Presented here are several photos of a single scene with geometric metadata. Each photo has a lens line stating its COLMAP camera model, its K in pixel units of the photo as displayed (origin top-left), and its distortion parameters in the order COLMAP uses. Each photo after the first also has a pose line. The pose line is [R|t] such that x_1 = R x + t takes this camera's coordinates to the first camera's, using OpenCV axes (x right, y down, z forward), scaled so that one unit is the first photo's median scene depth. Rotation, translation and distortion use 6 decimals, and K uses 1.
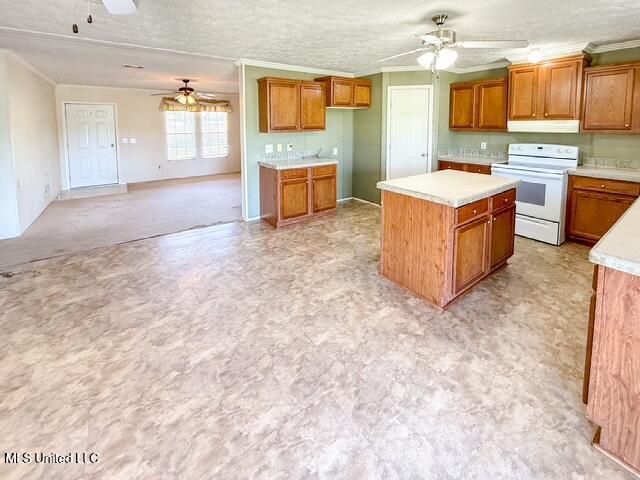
lens RADIAL K [[255.4, 0, 320.0], [0, 255.4, 240.0], [0, 0, 1]] dist [-0.001851, -0.000183]
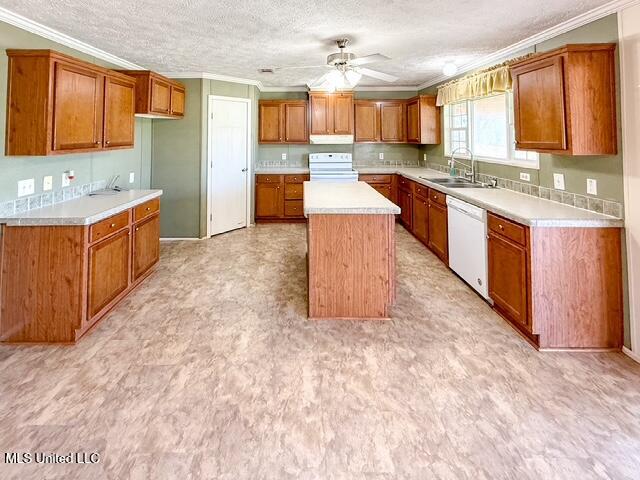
lens RADIAL K [[282.9, 0, 319.1], [0, 282.9, 198.3], [0, 0, 1]] dist [-0.001899, -0.000107]
pose [[0.584088, -0.171008, 0.793472, -0.314942], [0.335501, 0.941004, -0.044164, -0.140112], [-0.739108, 0.292006, 0.607003, 0.300797]]
